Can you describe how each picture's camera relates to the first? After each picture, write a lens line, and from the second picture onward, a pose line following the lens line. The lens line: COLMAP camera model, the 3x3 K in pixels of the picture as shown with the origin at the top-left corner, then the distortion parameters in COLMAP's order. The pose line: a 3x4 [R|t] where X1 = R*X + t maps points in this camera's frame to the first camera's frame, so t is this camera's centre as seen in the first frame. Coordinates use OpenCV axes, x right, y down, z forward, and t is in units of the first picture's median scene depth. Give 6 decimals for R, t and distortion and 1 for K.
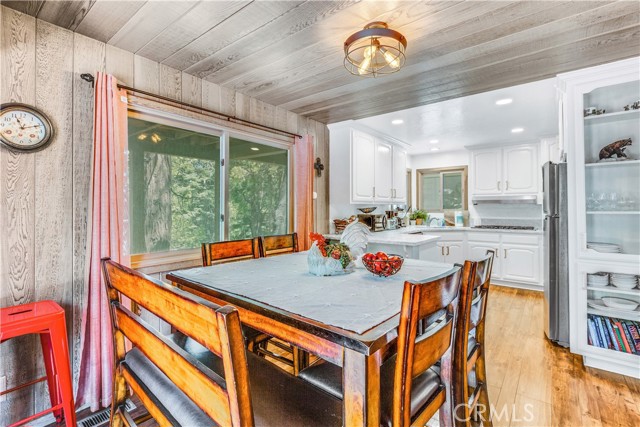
lens RADIAL K [[290.0, 0, 319.2], [0, 290.0, 208.2], [0, 0, 1]] dist [0.005693, -0.000258]
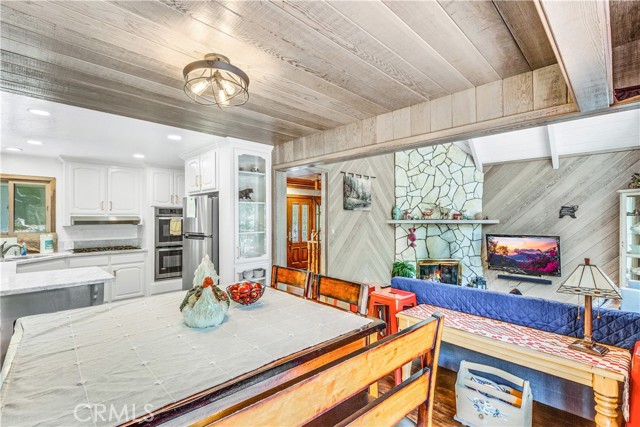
lens RADIAL K [[290.0, 0, 320.1], [0, 290.0, 216.8], [0, 0, 1]] dist [0.005693, -0.000258]
pose [[0.100823, 0.008445, 0.994869, -0.252948], [0.010618, 0.999898, -0.009563, -0.022867], [-0.994848, 0.011527, 0.100723, 0.188849]]
